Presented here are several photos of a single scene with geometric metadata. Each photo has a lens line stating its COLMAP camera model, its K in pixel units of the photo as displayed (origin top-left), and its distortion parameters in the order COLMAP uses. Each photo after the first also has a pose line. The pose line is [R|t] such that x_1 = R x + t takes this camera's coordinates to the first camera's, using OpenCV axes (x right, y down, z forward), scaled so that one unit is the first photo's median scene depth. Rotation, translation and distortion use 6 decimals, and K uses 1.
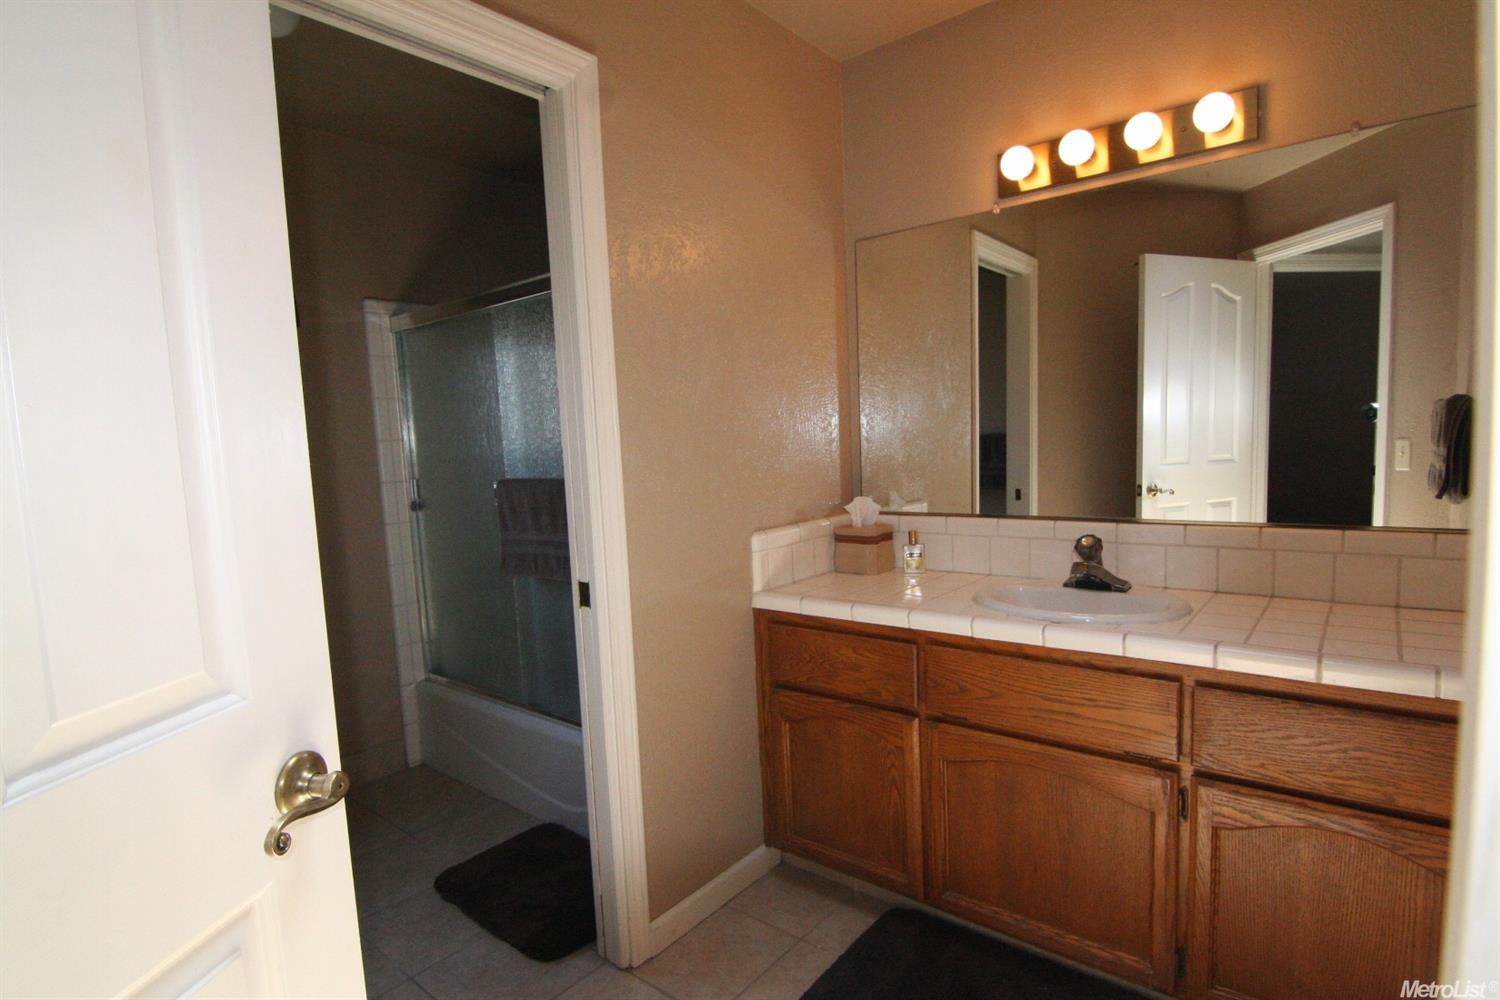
lens RADIAL K [[765.4, 0, 751.4], [0, 765.4, 508.0], [0, 0, 1]] dist [0.001407, -0.017461]
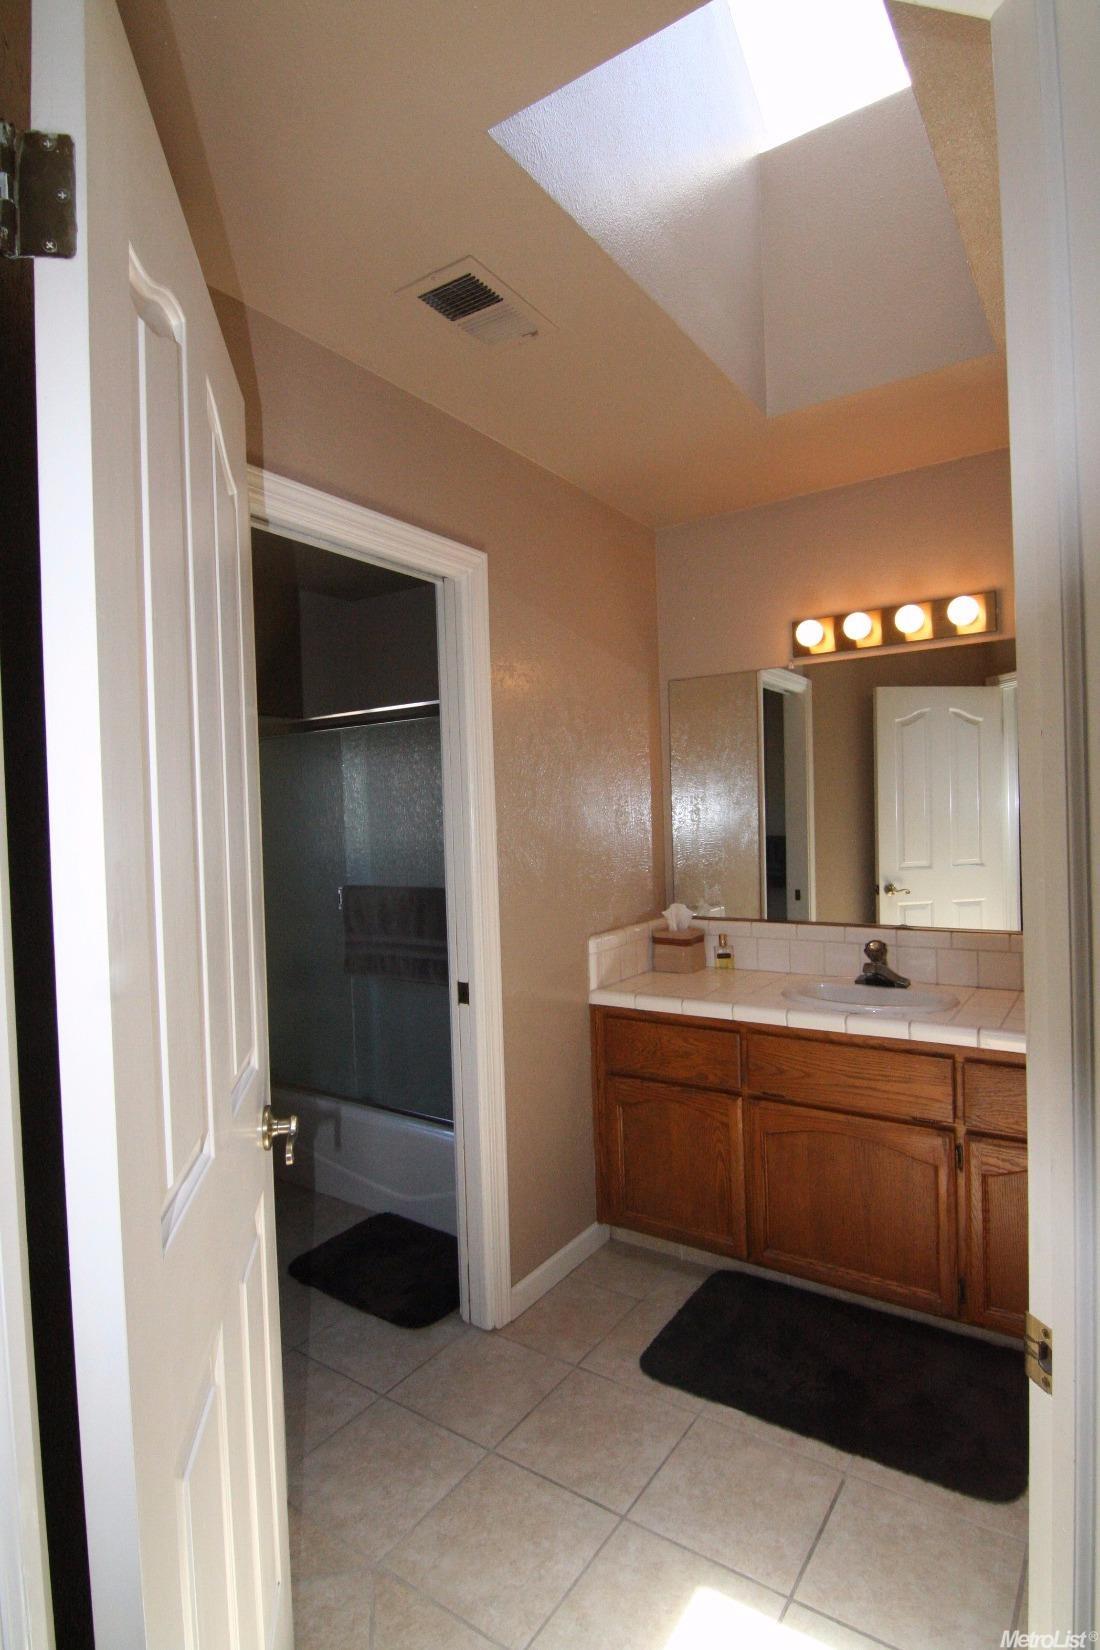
lens RADIAL K [[841.9, 0, 563.9], [0, 841.9, 819.5], [0, 0, 1]] dist [0.001407, -0.017461]
pose [[0.995724, 0.011816, 0.091616, -0.176550], [-0.003707, 0.996097, -0.088187, -0.036131], [-0.092301, 0.087470, 0.991882, -0.295940]]
